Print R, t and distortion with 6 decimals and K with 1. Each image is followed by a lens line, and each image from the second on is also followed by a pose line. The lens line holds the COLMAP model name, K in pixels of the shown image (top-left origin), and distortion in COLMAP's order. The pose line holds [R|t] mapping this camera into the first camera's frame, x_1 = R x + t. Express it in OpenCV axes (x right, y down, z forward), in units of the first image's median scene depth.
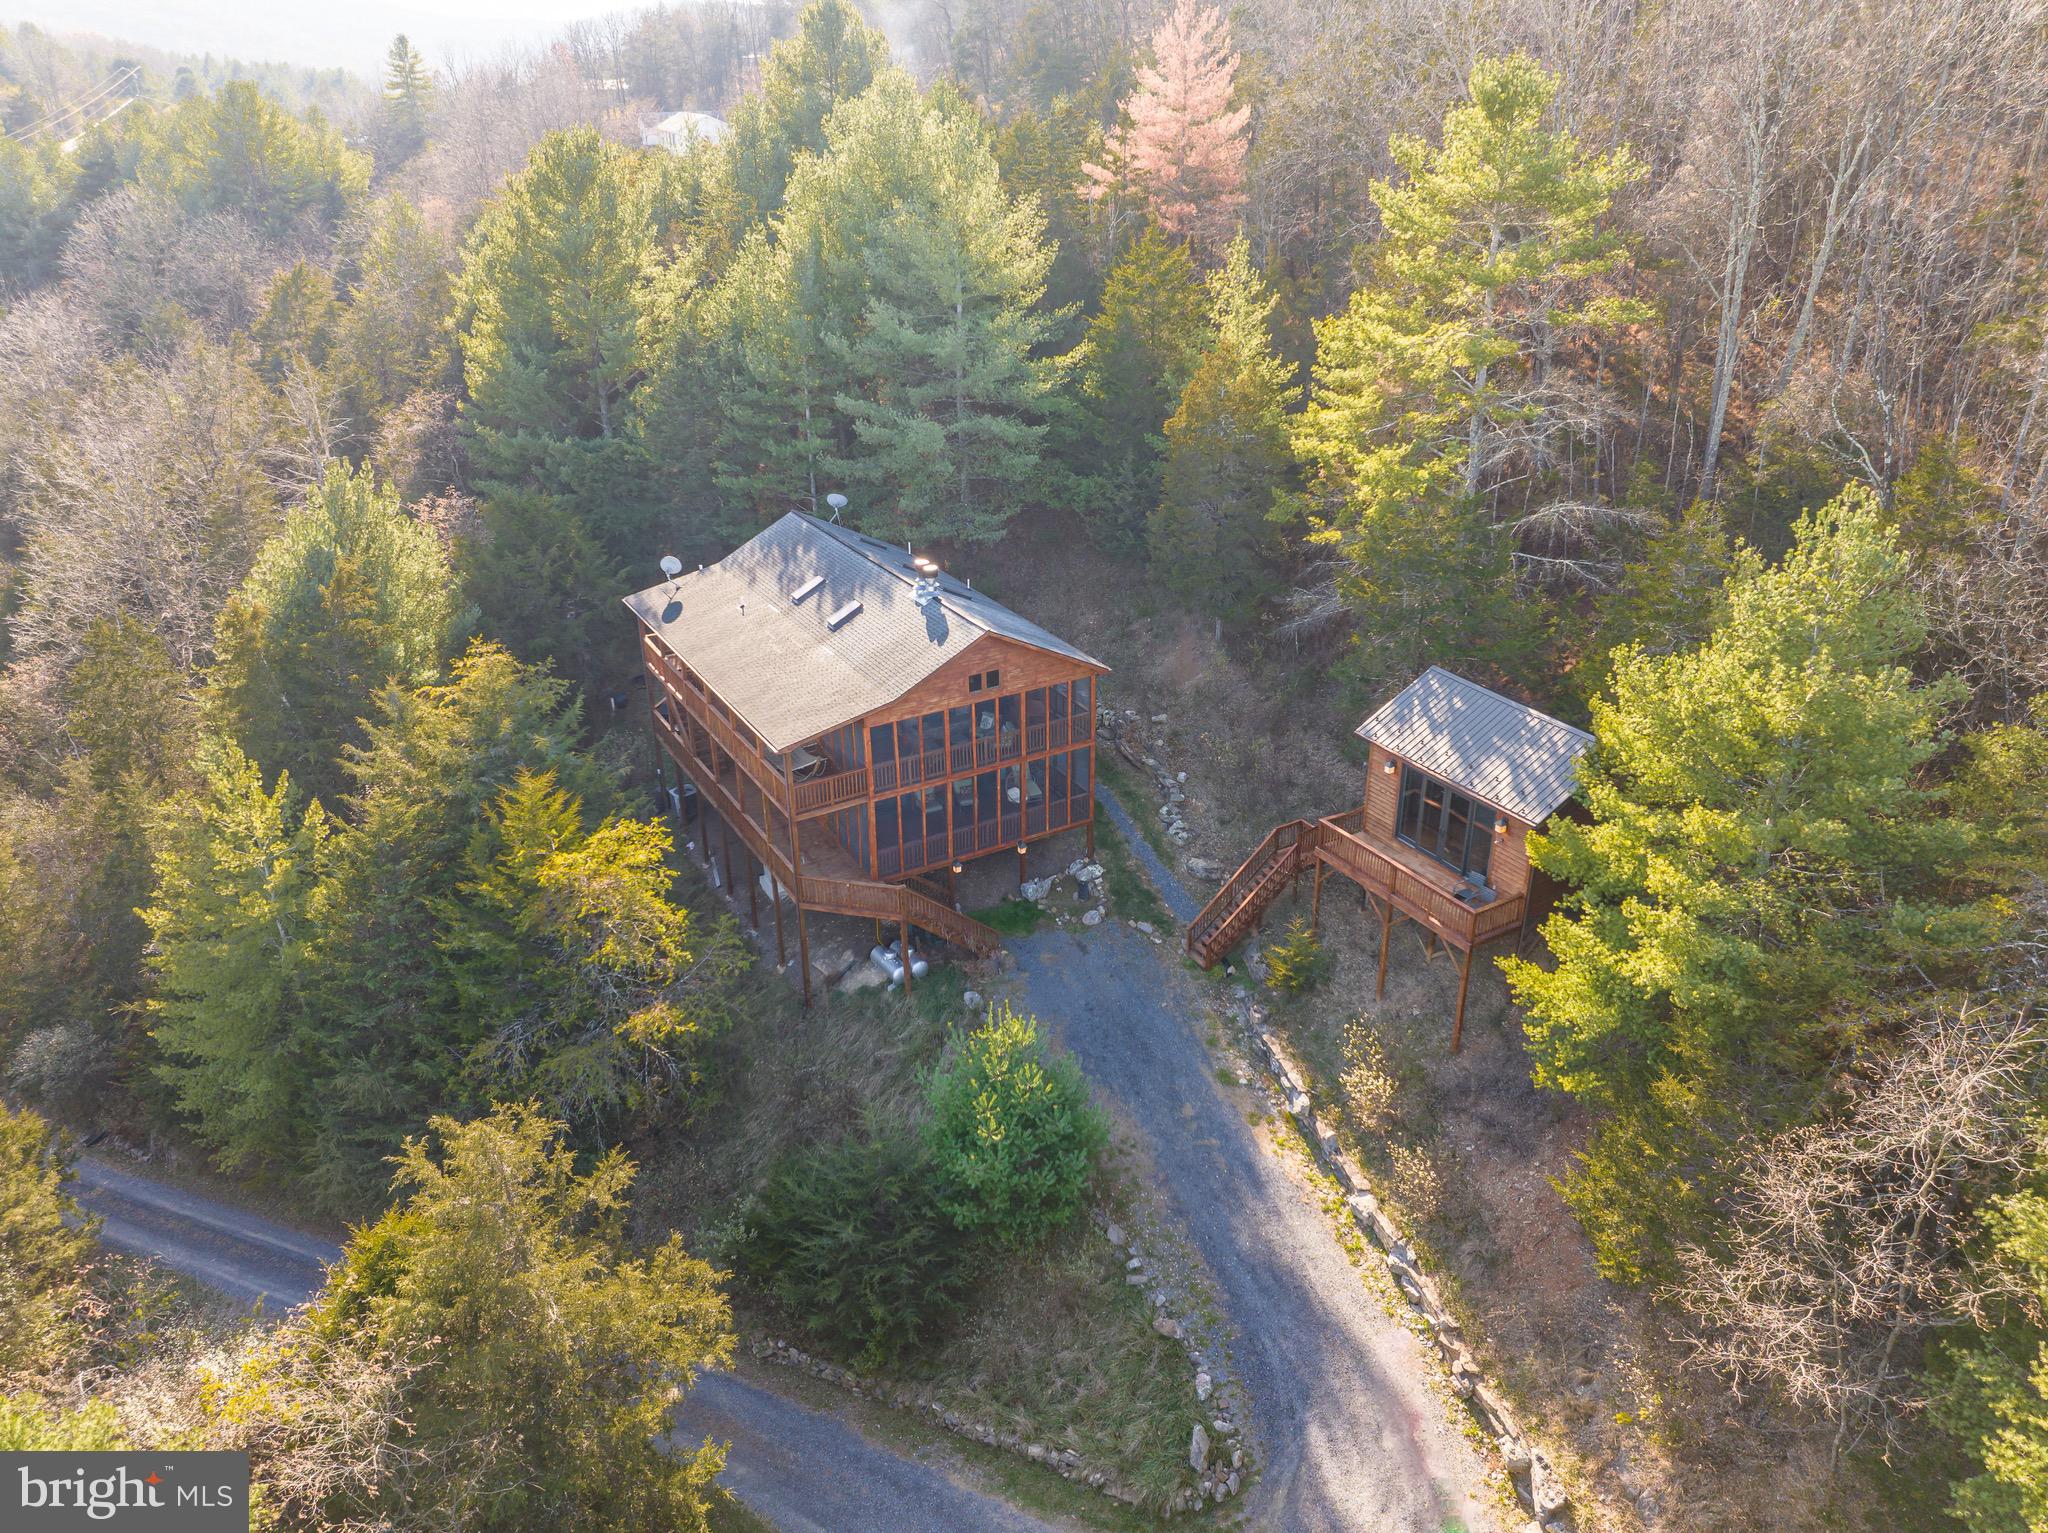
lens RADIAL K [[1444.0, 0, 1041.6], [0, 1444.0, 755.5], [0, 0, 1]] dist [-0.041424, 0.004396]
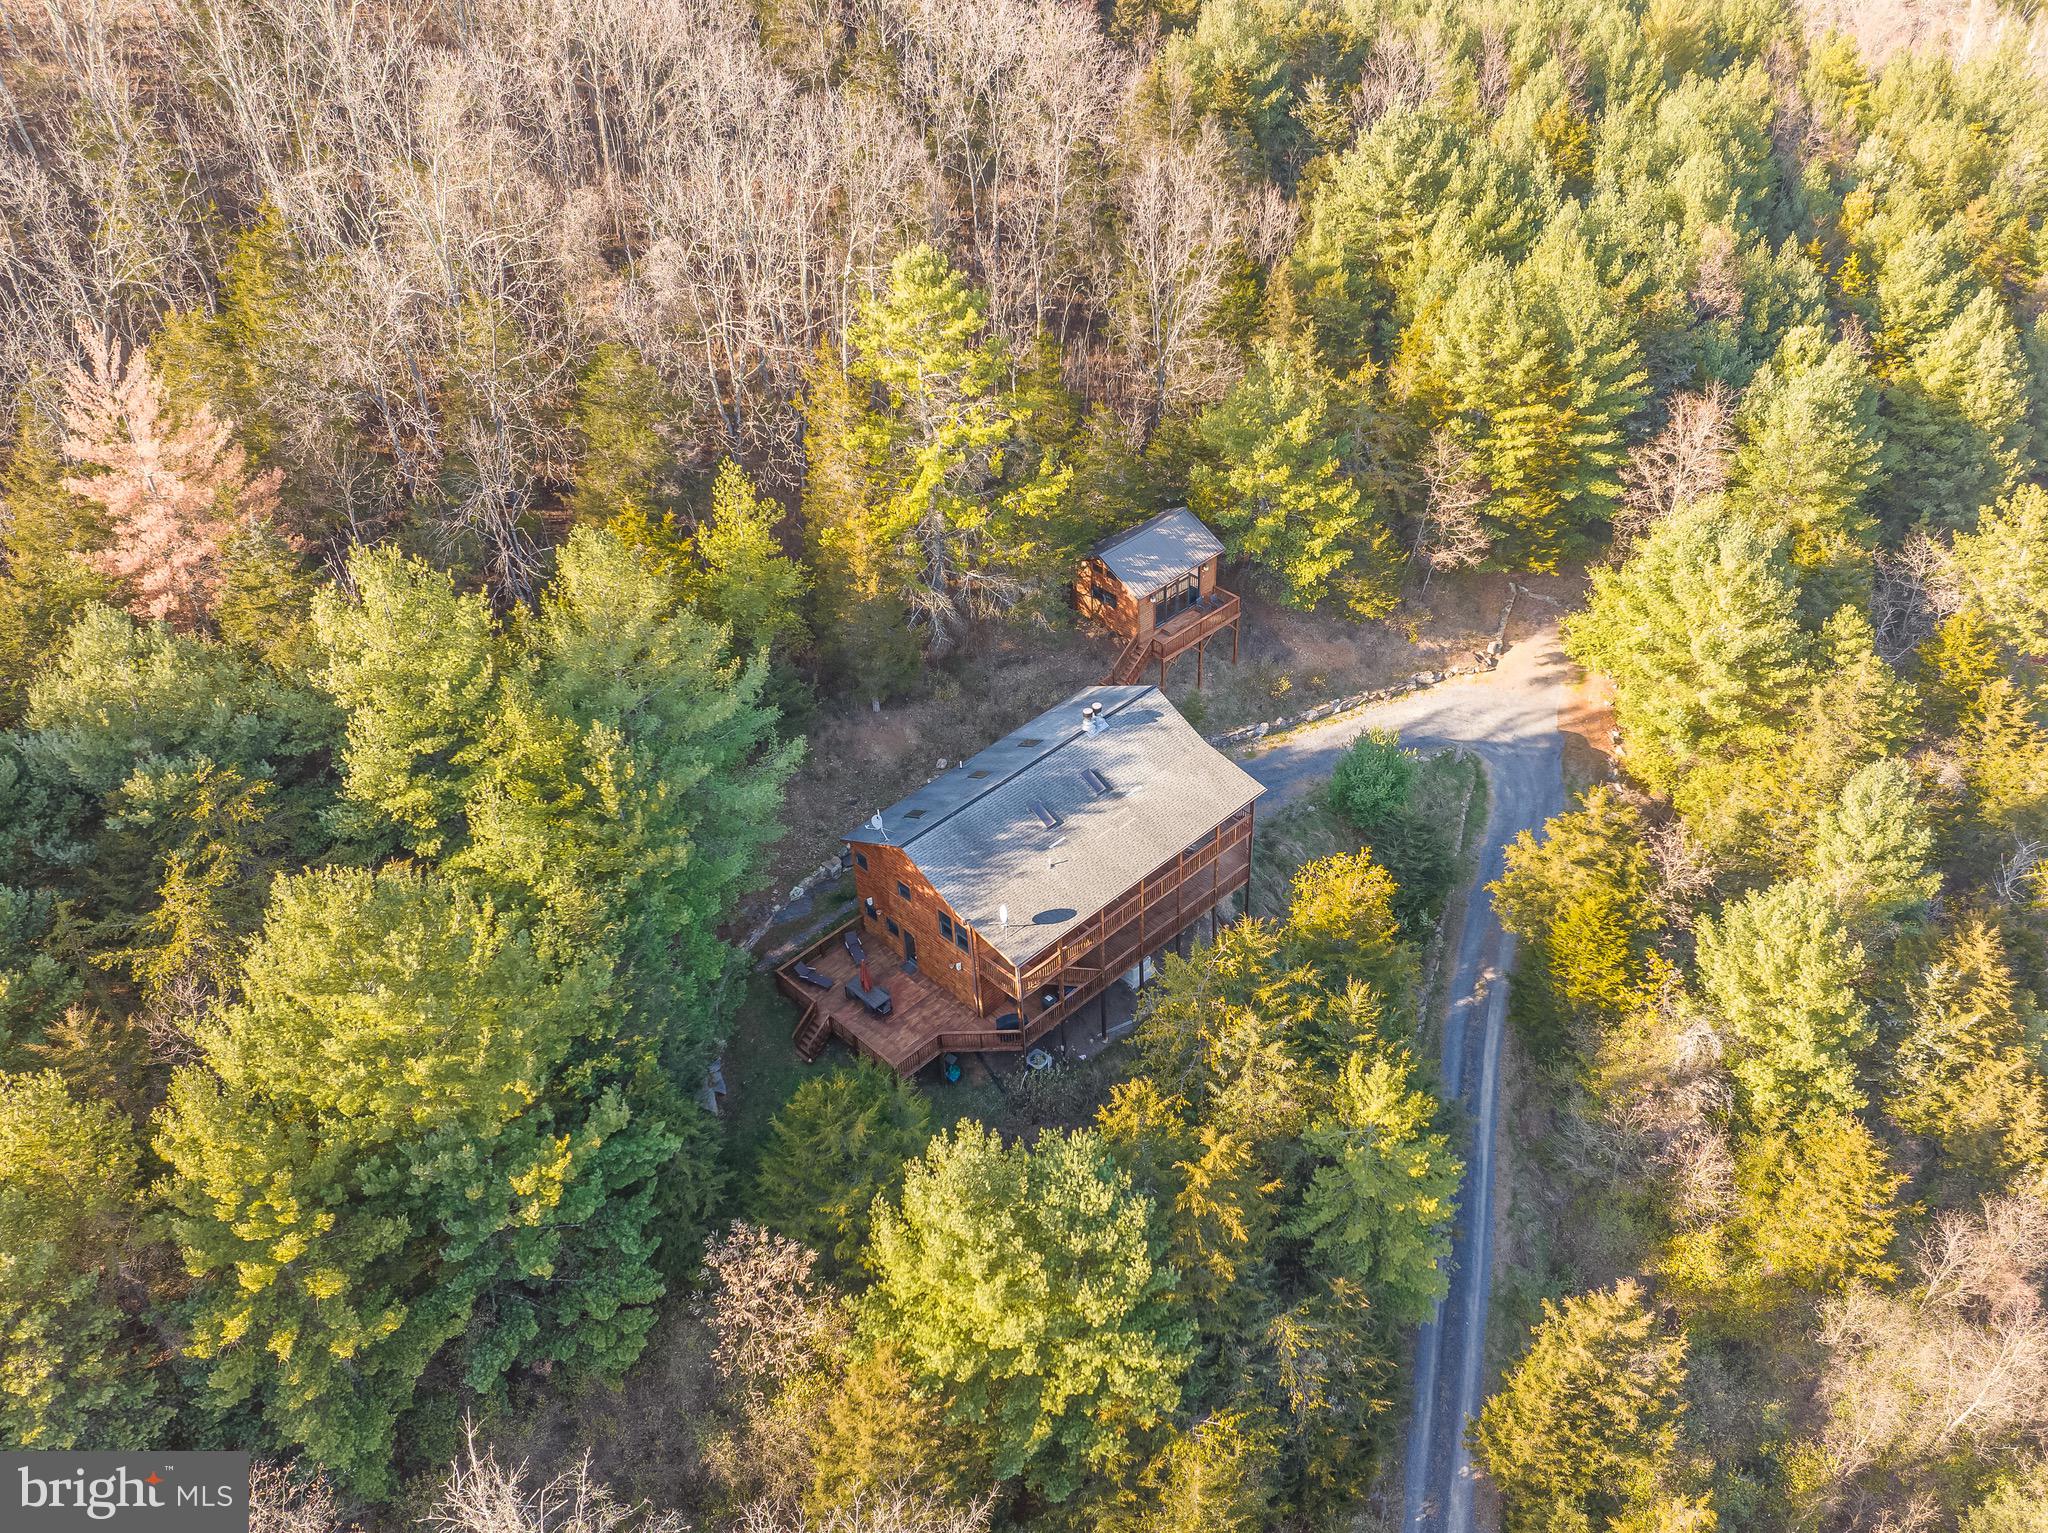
lens RADIAL K [[1739.8, 0, 1102.0], [0, 1739.8, 824.3], [0, 0, 1]] dist [-0.022664, -0.009701]
pose [[-0.267990, -0.617731, 0.739317, -1.468716], [0.419927, 0.615759, 0.666710, -1.242852], [-0.867089, 0.489131, 0.094385, 0.926337]]
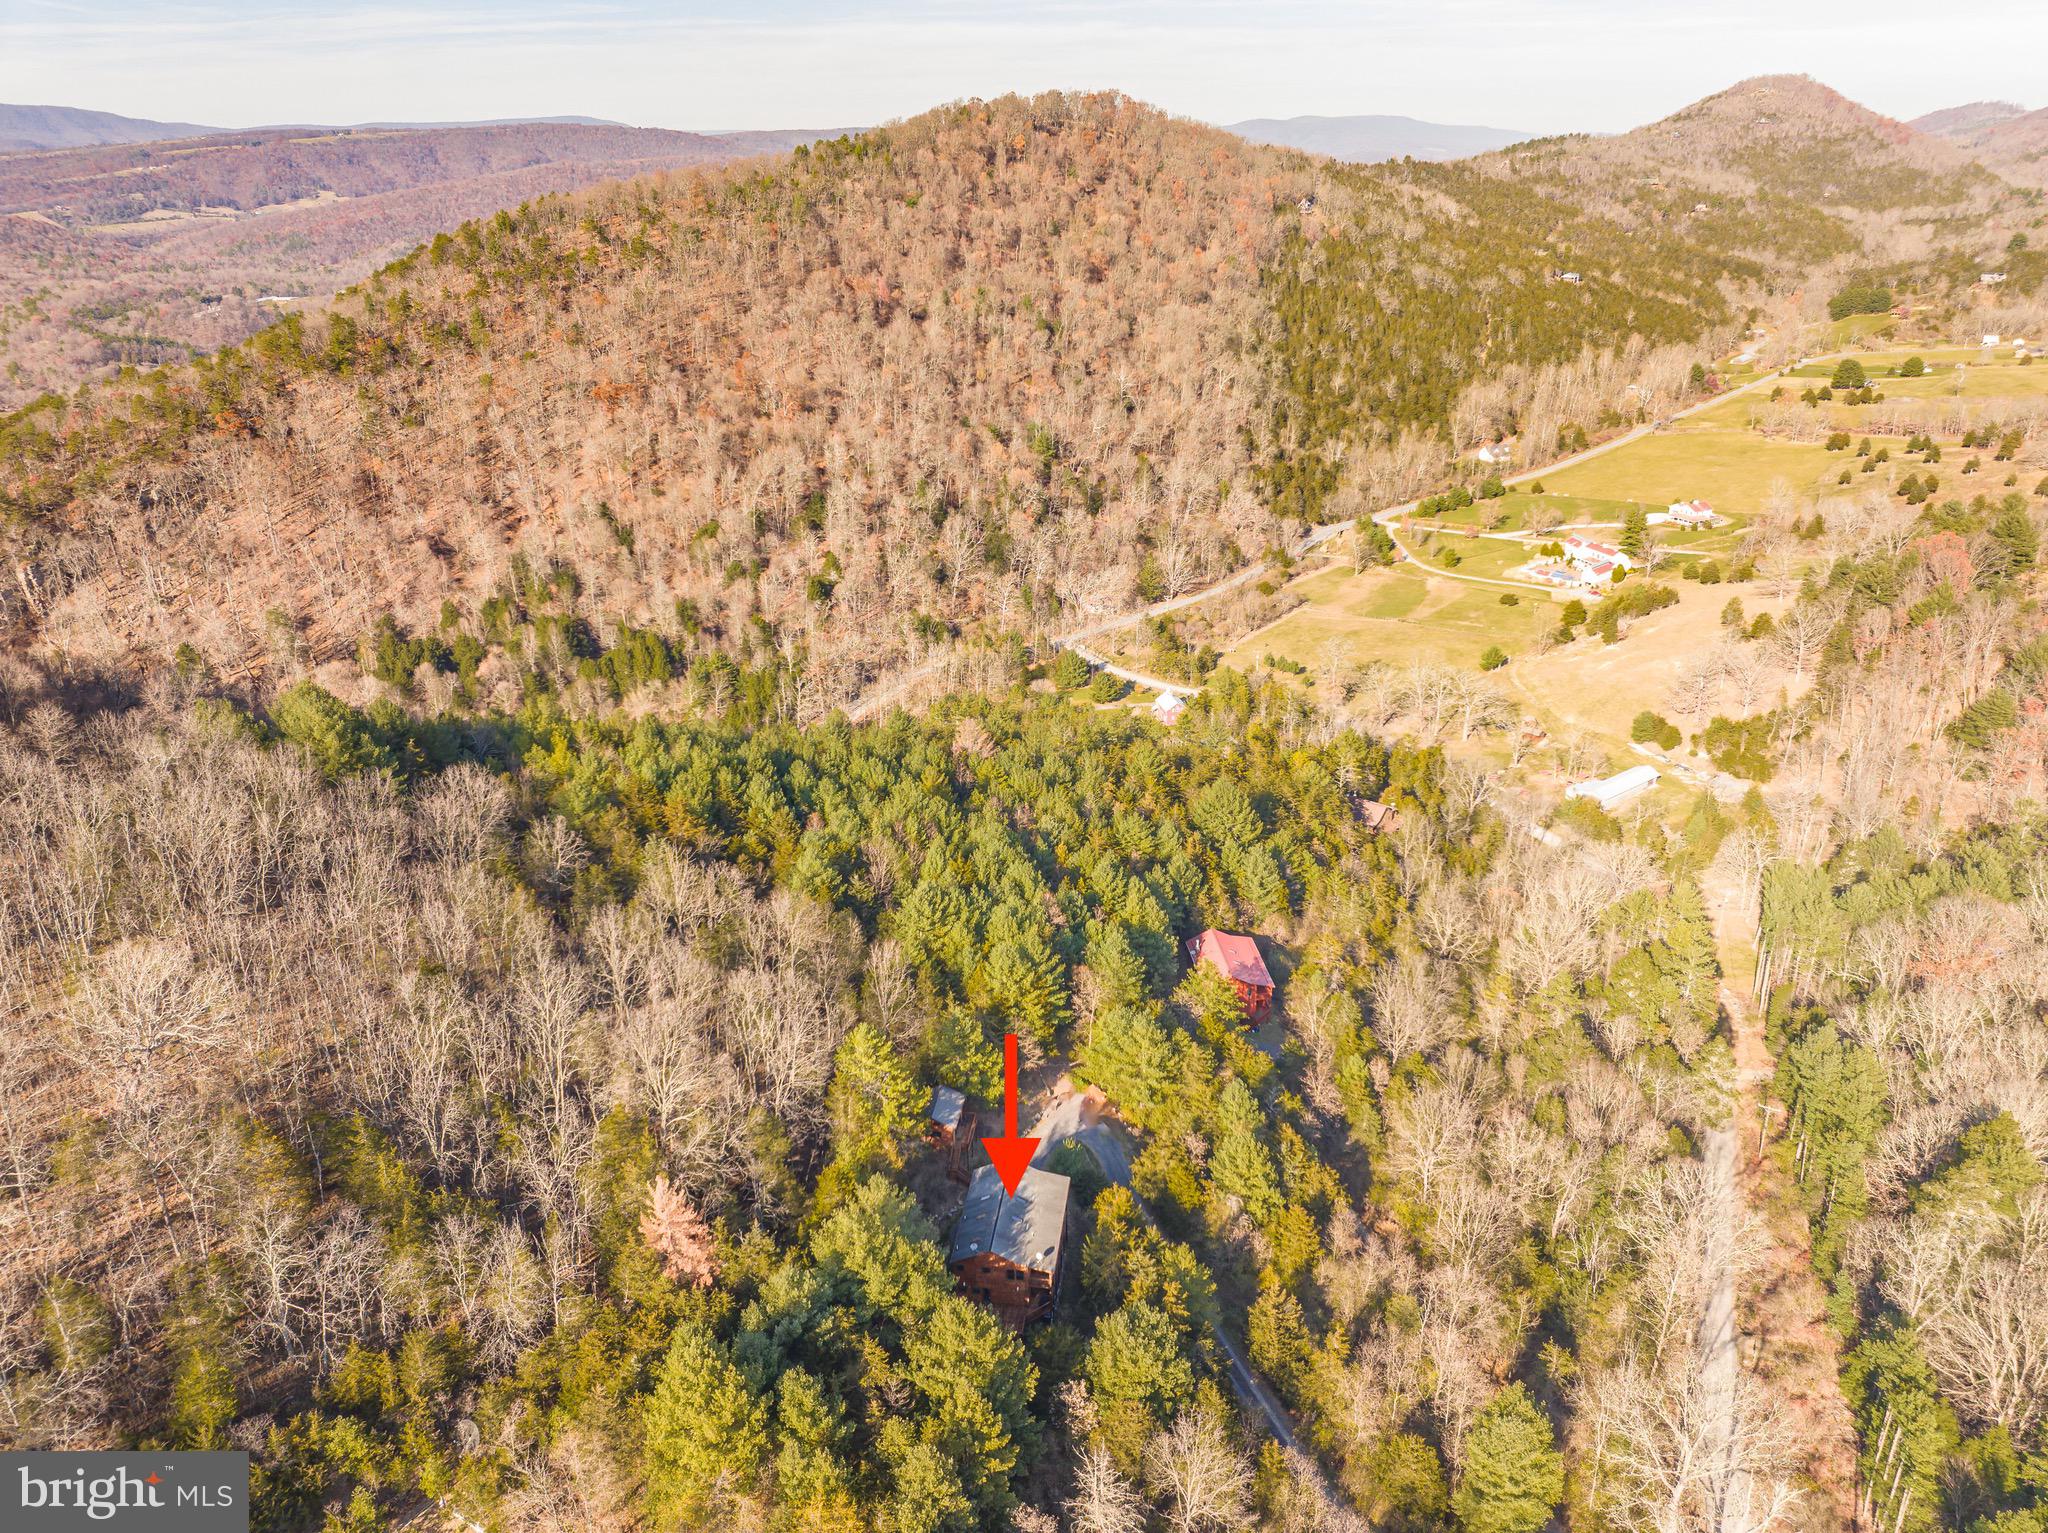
lens RADIAL K [[1444.0, 0, 1039.7], [0, 1444.0, 763.2], [0, 0, 1]] dist [-0.041424, 0.004396]
pose [[-0.790761, -0.229654, 0.567412, -2.017211], [0.272574, 0.697875, 0.662325, -3.313564], [-0.548088, 0.678402, -0.489255, 2.094682]]
